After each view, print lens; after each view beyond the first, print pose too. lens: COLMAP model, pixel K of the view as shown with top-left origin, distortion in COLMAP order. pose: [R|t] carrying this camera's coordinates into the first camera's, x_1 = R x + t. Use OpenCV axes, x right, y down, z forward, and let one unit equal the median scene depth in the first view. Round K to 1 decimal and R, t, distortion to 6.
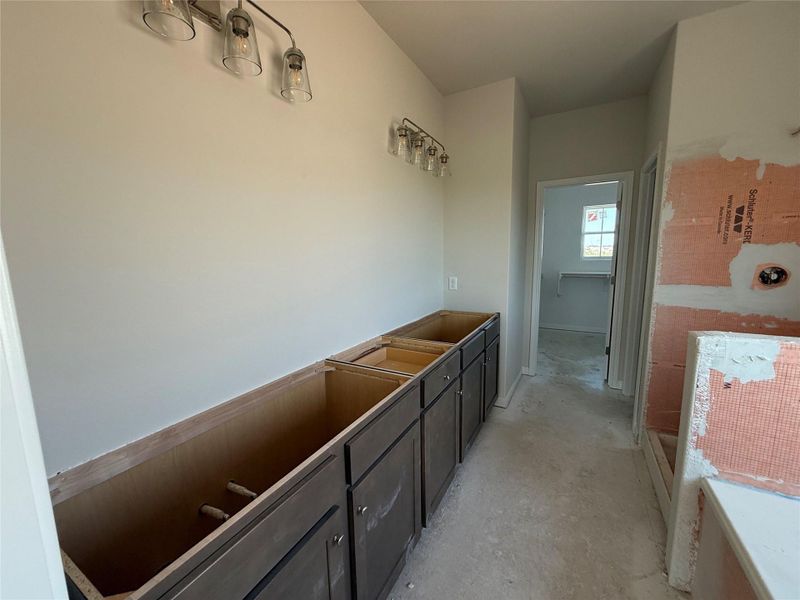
lens RADIAL K [[319.3, 0, 400.0], [0, 319.3, 299.1], [0, 0, 1]] dist [-0.004411, 0.000009]
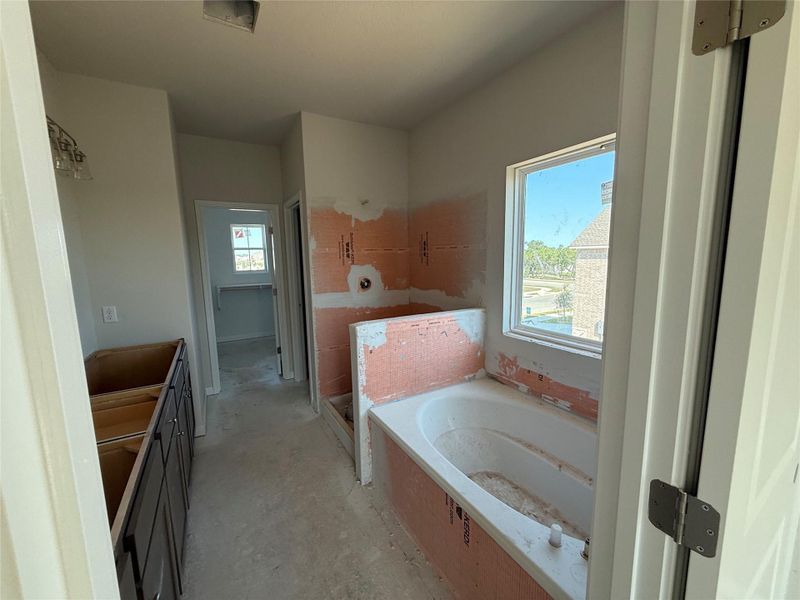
lens RADIAL K [[319.3, 0, 398.5], [0, 319.3, 296.6], [0, 0, 1]] dist [-0.004411, 0.000009]
pose [[0.504094, -0.100242, 0.857812, -0.205784], [0.129046, 0.990833, 0.039953, -0.044018], [-0.853953, 0.090557, 0.512409, -0.031528]]
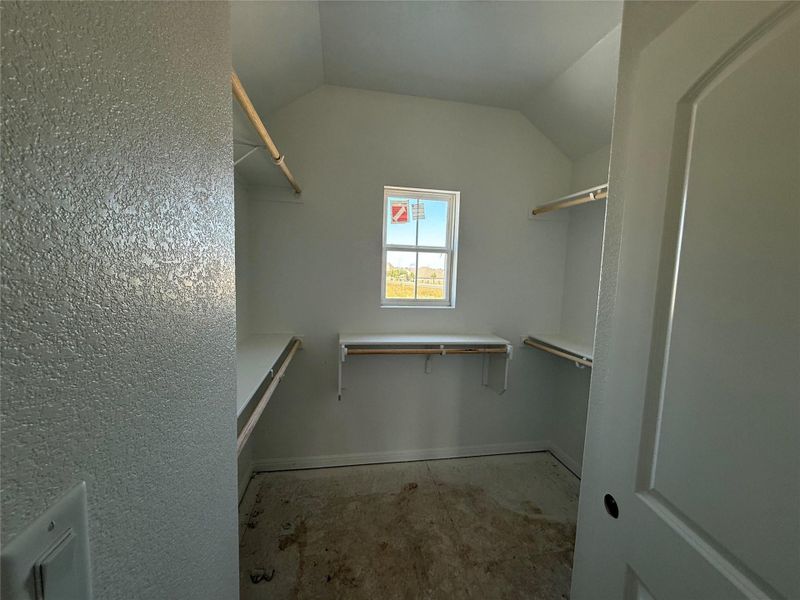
lens RADIAL K [[319.3, 0, 399.9], [0, 319.3, 299.4], [0, 0, 1]] dist [-0.004411, 0.000009]
pose [[0.774577, -0.016417, 0.632266, 0.774858], [0.048075, 0.998299, -0.032975, -0.296019], [-0.630650, 0.055937, 0.774049, 1.616680]]
